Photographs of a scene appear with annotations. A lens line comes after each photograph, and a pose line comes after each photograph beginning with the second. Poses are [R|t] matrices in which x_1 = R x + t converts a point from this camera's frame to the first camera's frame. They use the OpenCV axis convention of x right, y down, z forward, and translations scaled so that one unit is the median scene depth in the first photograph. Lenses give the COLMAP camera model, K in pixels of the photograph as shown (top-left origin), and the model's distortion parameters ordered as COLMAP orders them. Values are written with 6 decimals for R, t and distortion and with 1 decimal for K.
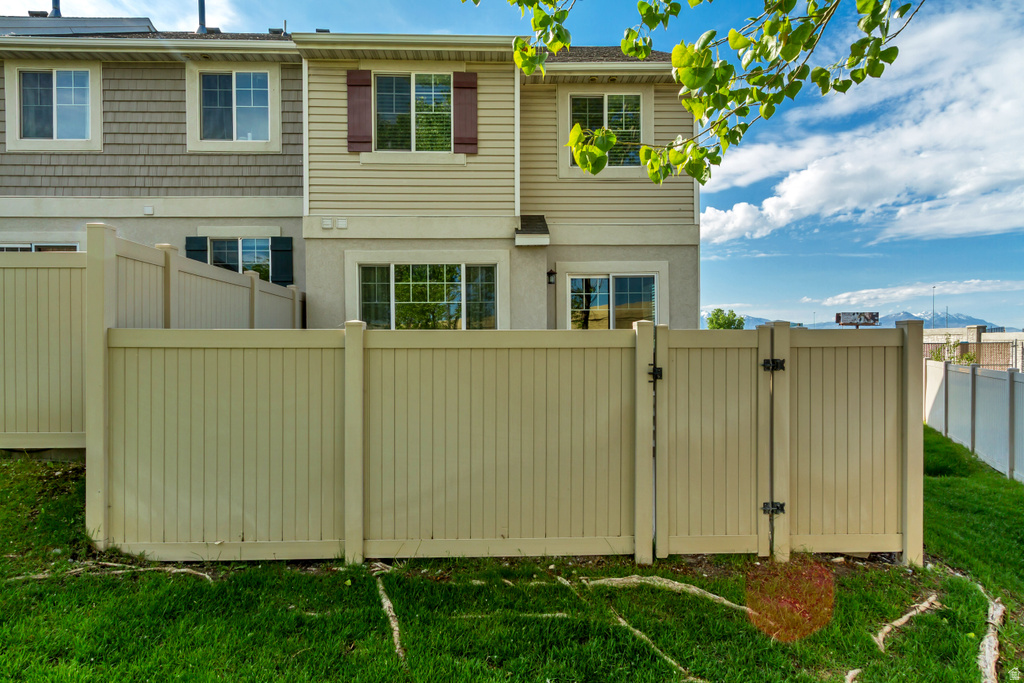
lens RADIAL K [[563.7, 0, 511.4], [0, 563.7, 345.5], [0, 0, 1]] dist [0.004896, -0.005262]
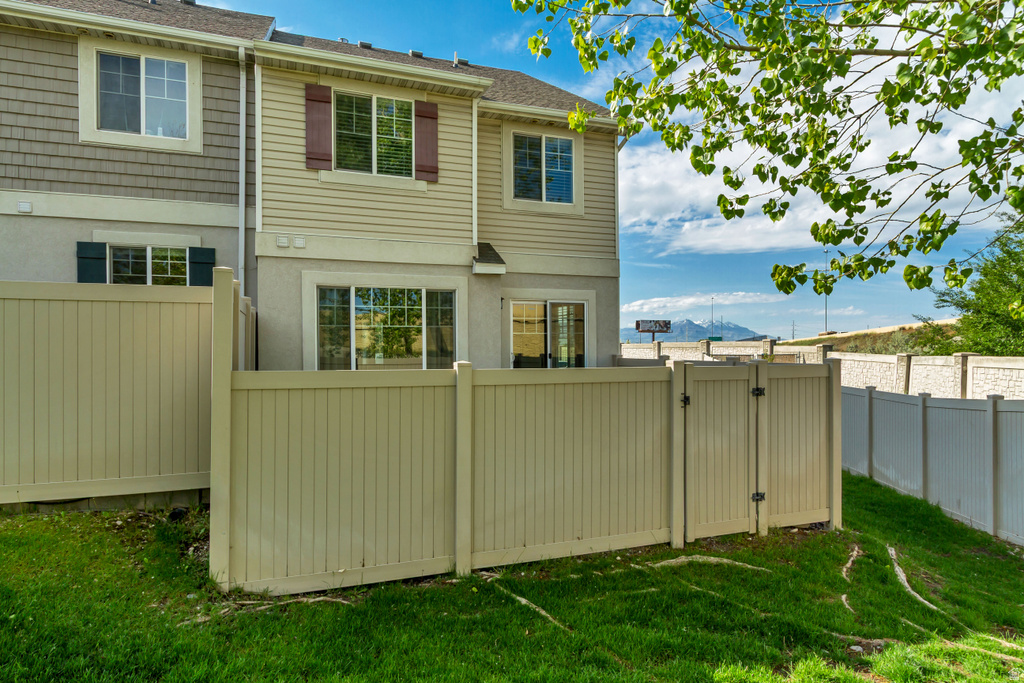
lens RADIAL K [[629.9, 0, 511.7], [0, 629.9, 341.1], [0, 0, 1]] dist [-0.001116, -0.000776]
pose [[0.939677, 0.005255, 0.342022, -0.326148], [-0.000868, 0.999915, -0.012979, -0.036072], [-0.342062, 0.011899, 0.939602, -0.121597]]
